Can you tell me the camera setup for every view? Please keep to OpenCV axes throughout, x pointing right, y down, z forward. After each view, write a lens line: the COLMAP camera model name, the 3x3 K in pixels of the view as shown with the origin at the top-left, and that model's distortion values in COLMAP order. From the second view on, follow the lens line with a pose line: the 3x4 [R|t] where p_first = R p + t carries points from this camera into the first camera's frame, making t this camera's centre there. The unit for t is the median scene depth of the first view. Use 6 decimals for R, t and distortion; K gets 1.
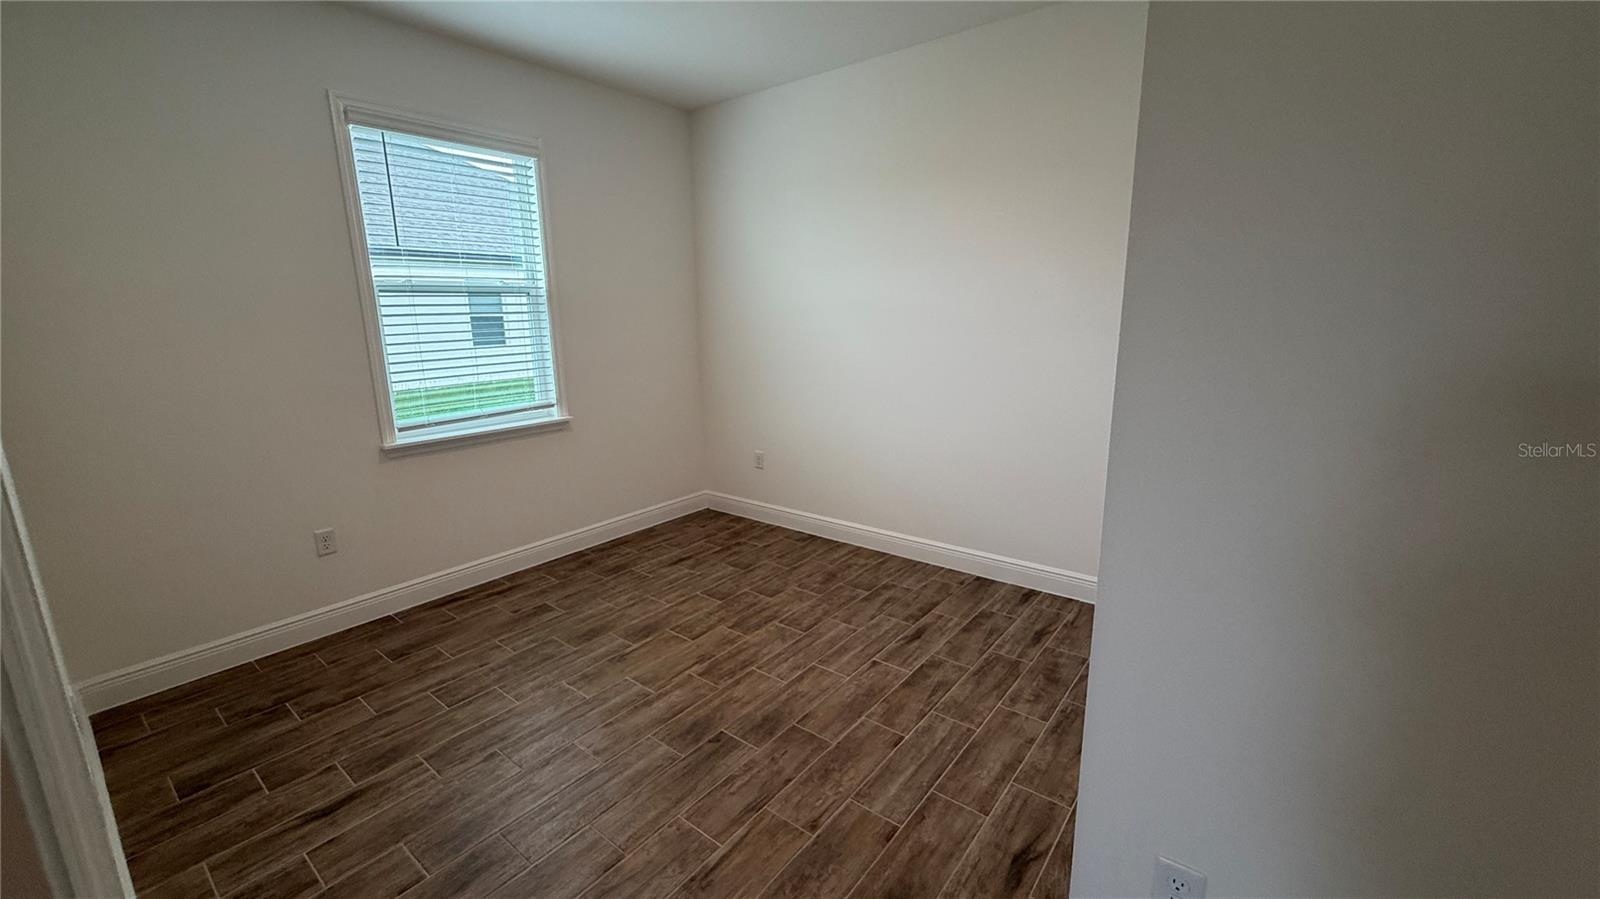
lens RADIAL K [[634.0, 0, 800.0], [0, 634.0, 449.5], [0, 0, 1]] dist [0.000325, 0.000066]
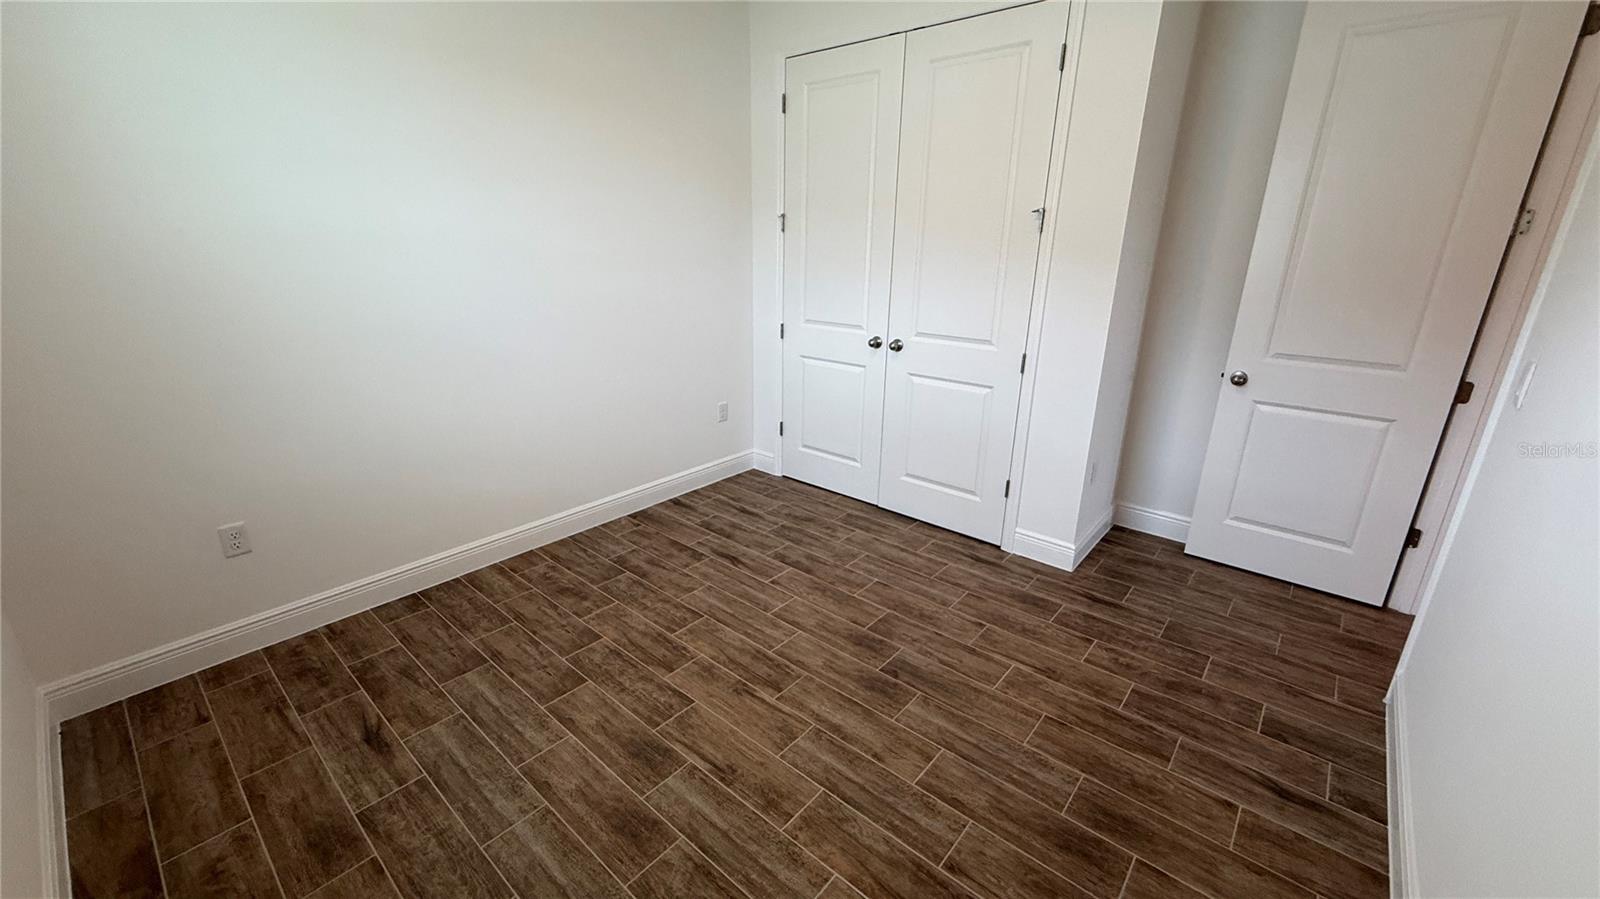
lens RADIAL K [[634.0, 0, 800.0], [0, 634.0, 449.5], [0, 0, 1]] dist [0.000325, 0.000066]
pose [[0.044315, -0.301373, 0.952476, -0.746721], [0.200274, 0.936738, 0.287076, -0.155392], [-0.978737, 0.178034, 0.101869, 0.721475]]
